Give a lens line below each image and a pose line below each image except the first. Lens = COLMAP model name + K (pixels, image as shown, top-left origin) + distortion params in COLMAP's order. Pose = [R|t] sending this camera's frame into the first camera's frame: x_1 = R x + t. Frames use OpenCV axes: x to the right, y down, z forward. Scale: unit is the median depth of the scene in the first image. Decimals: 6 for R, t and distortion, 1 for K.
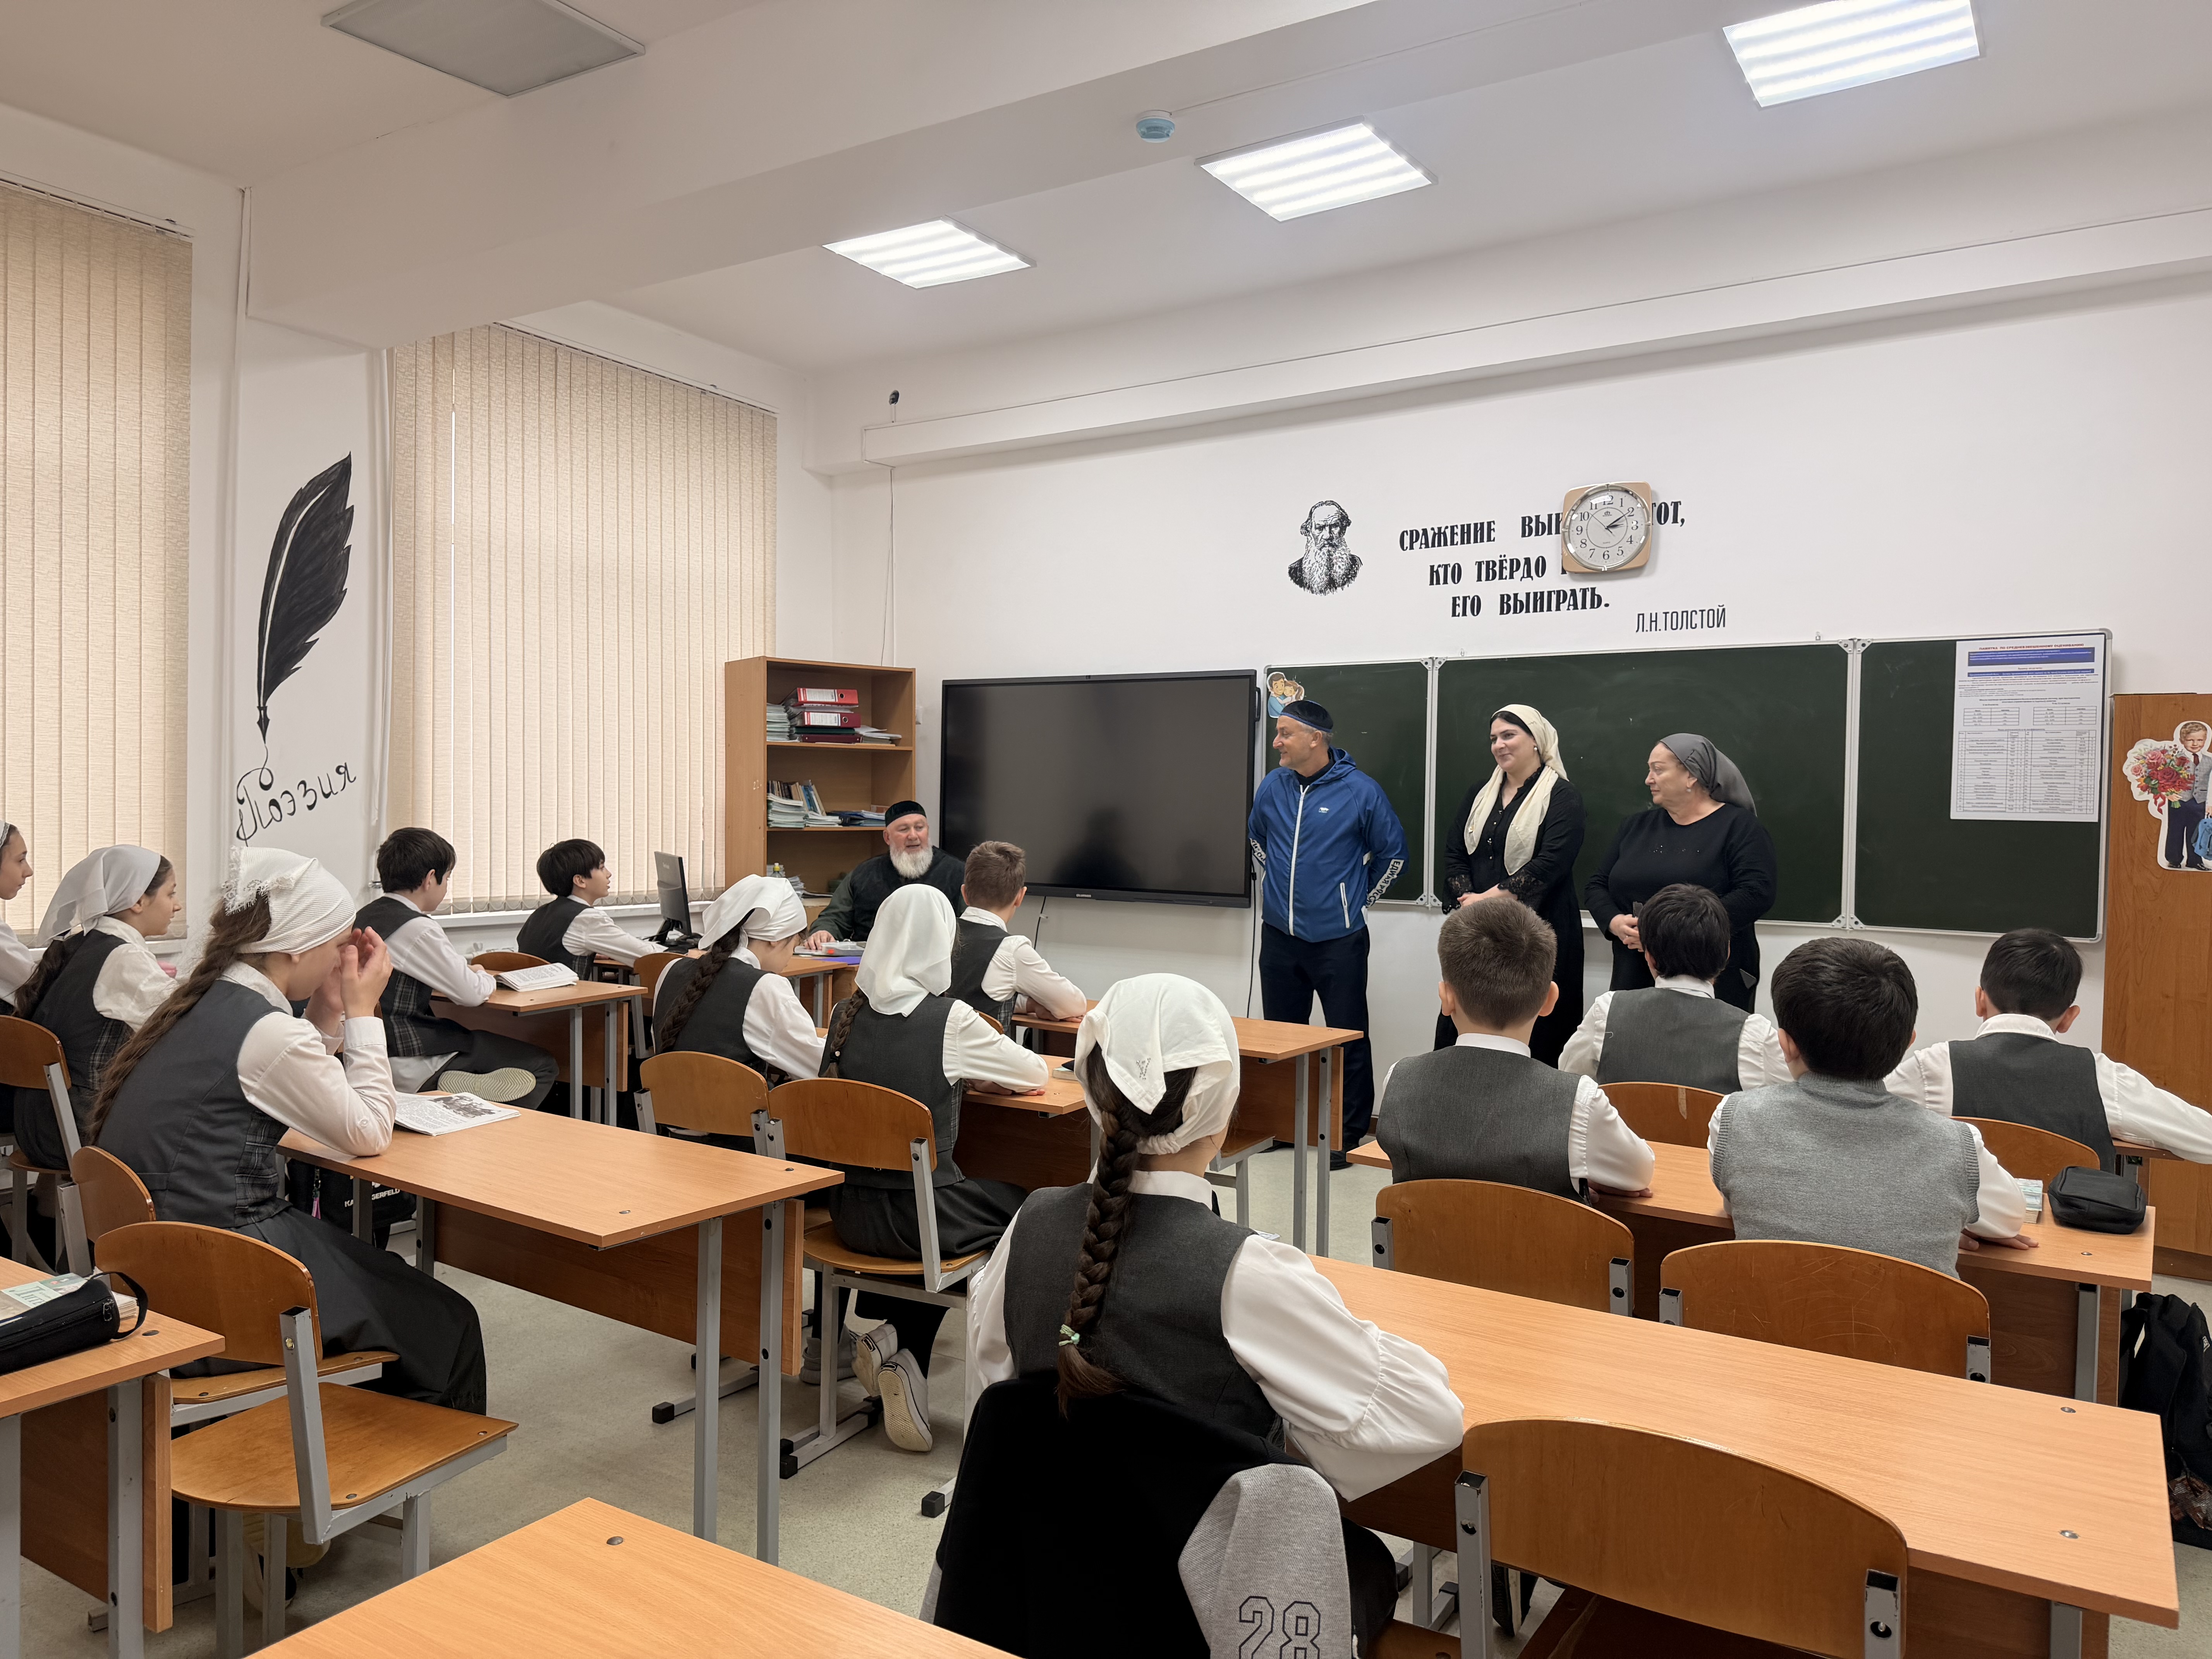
lens RADIAL K [[1540.6, 0, 1106.0], [0, 1540.6, 829.5], [0, 0, 1]] dist [0.086090, -0.099918]
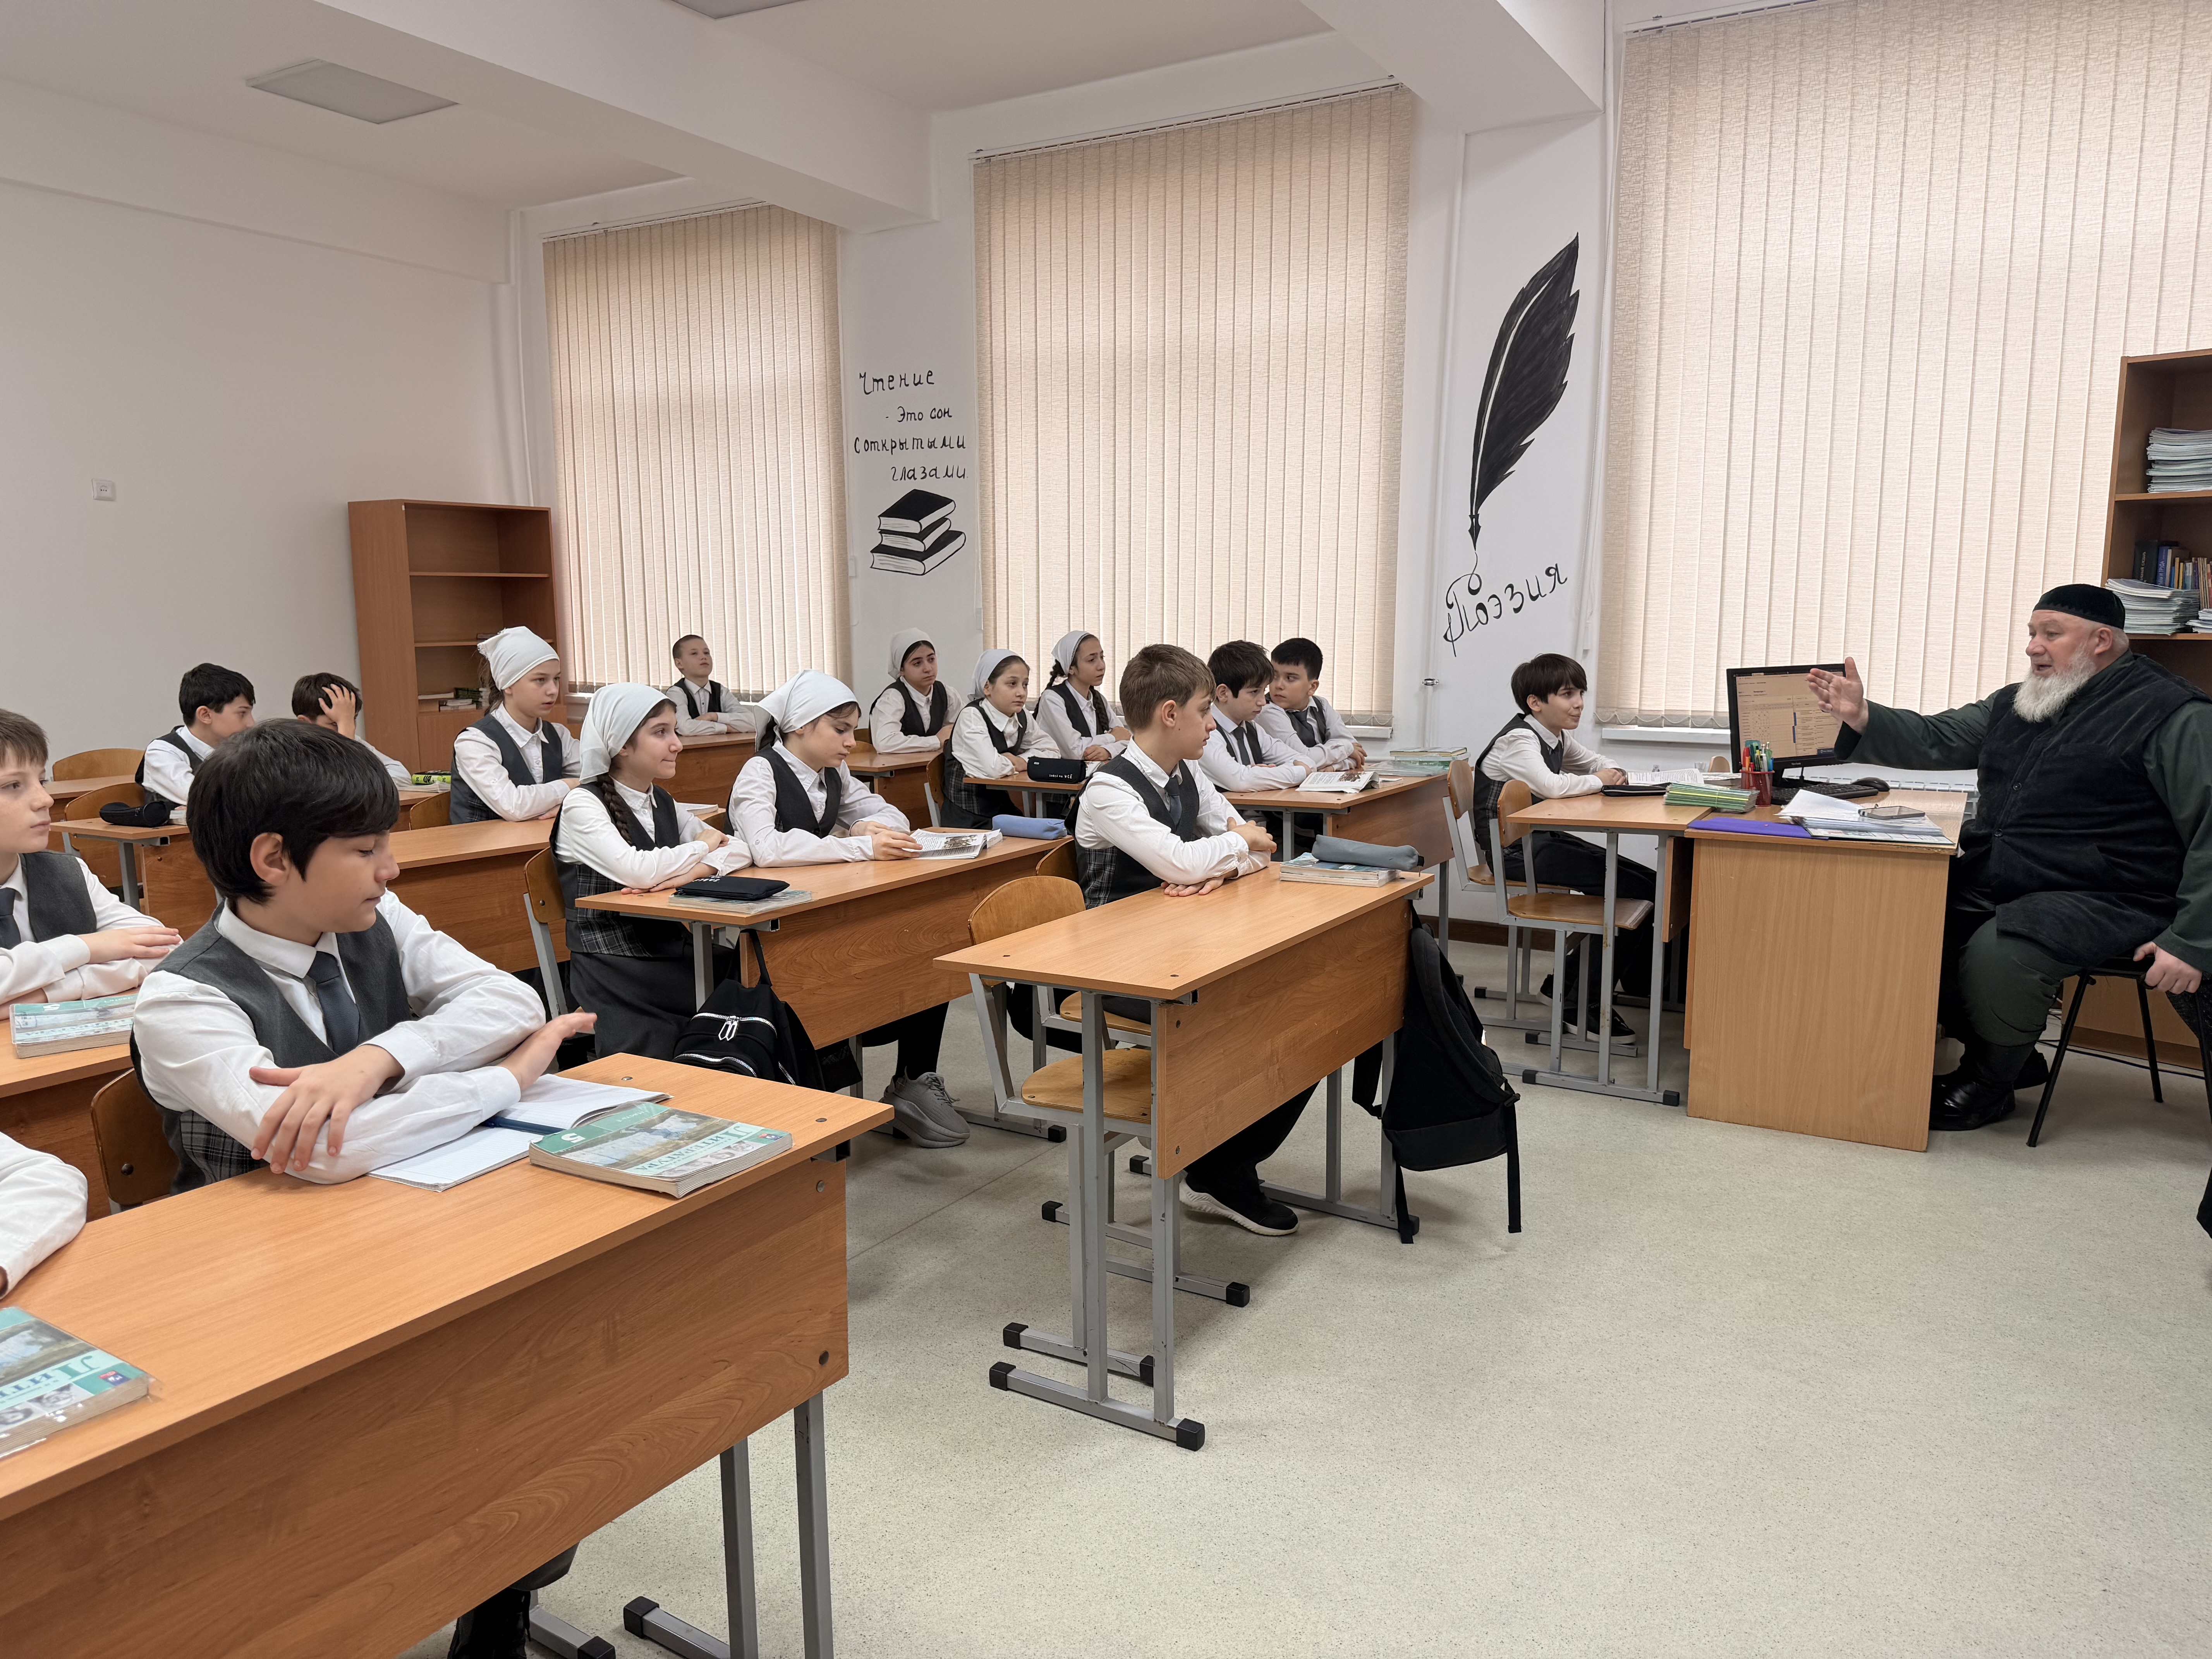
lens RADIAL K [[1603.6, 0, 1106.0], [0, 1603.6, 829.5], [0, 0, 1]] dist [0.055539, -0.070848]
pose [[0.030547, 0.121008, -0.992181, 0.505959], [-0.009023, 0.992638, 0.120786, 0.003102], [0.999493, 0.005263, 0.031414, 0.650199]]
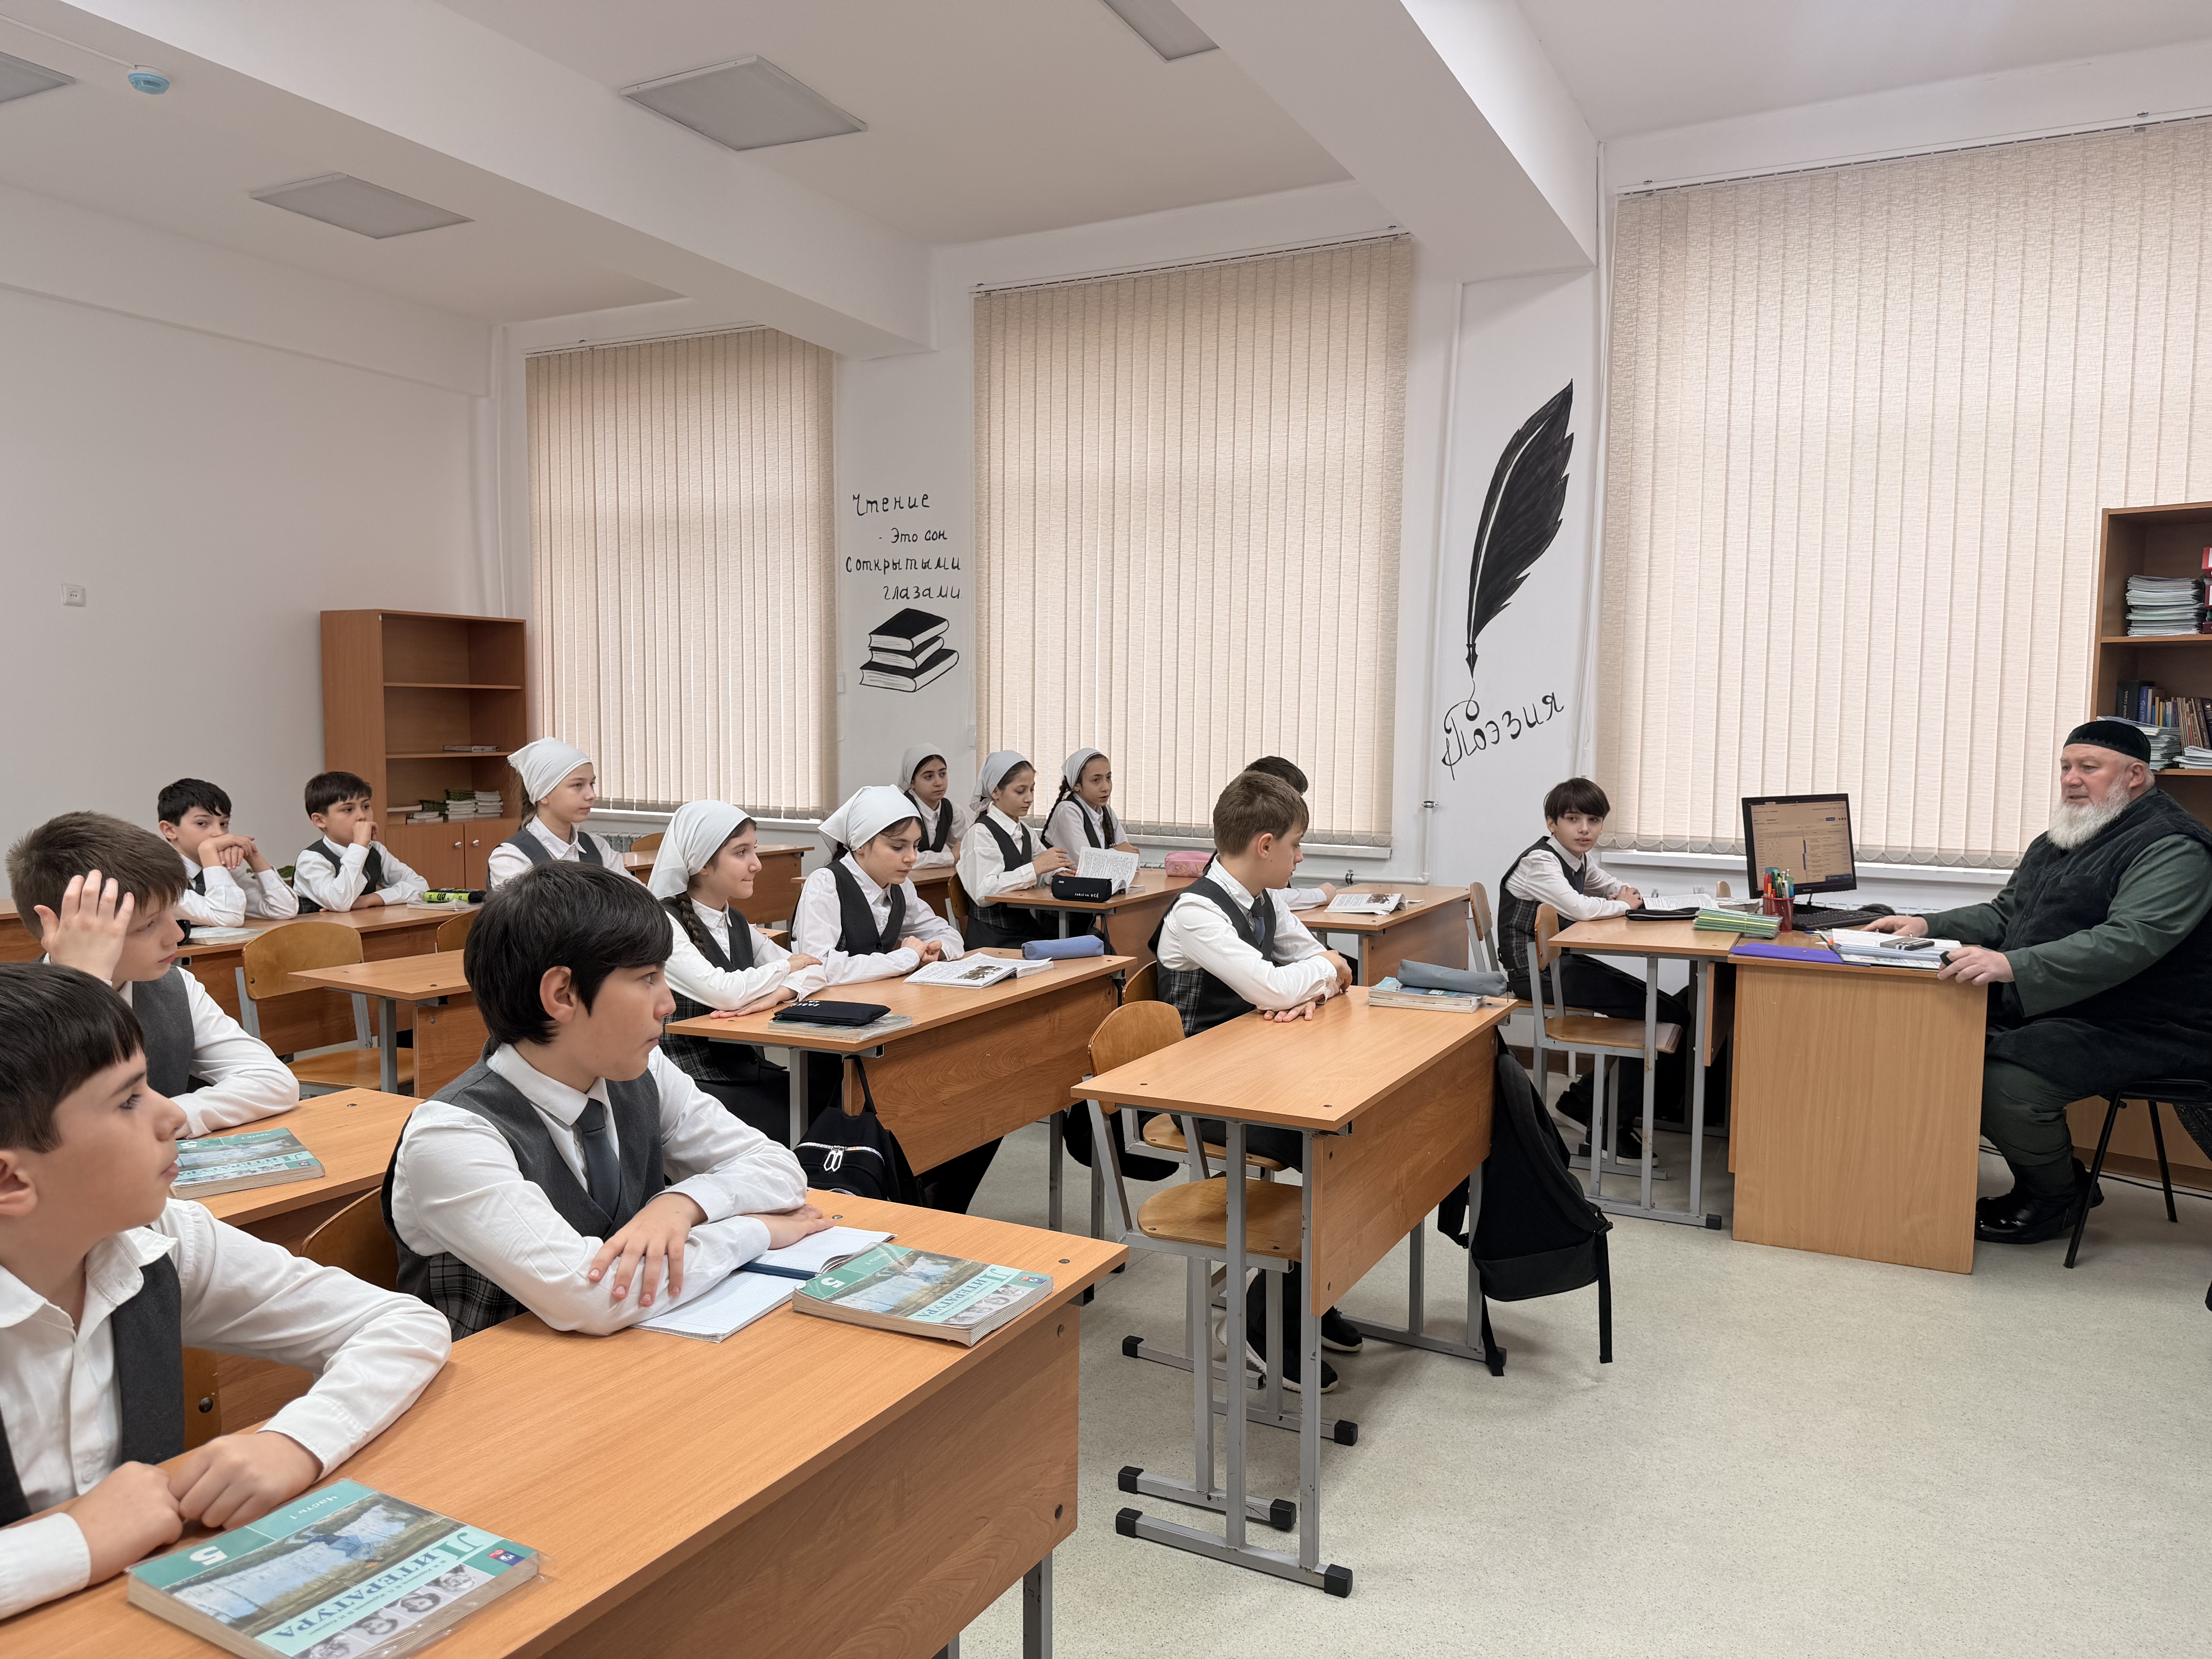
lens RADIAL K [[1594.8, 0, 1106.0], [0, 1594.8, 829.5], [0, 0, 1]] dist [0.091290, -0.137575]
pose [[0.092484, 0.052442, -0.994332, 0.502377], [-0.020759, 0.998497, 0.050731, -0.000680], [0.995498, 0.015950, 0.093434, 0.583143]]
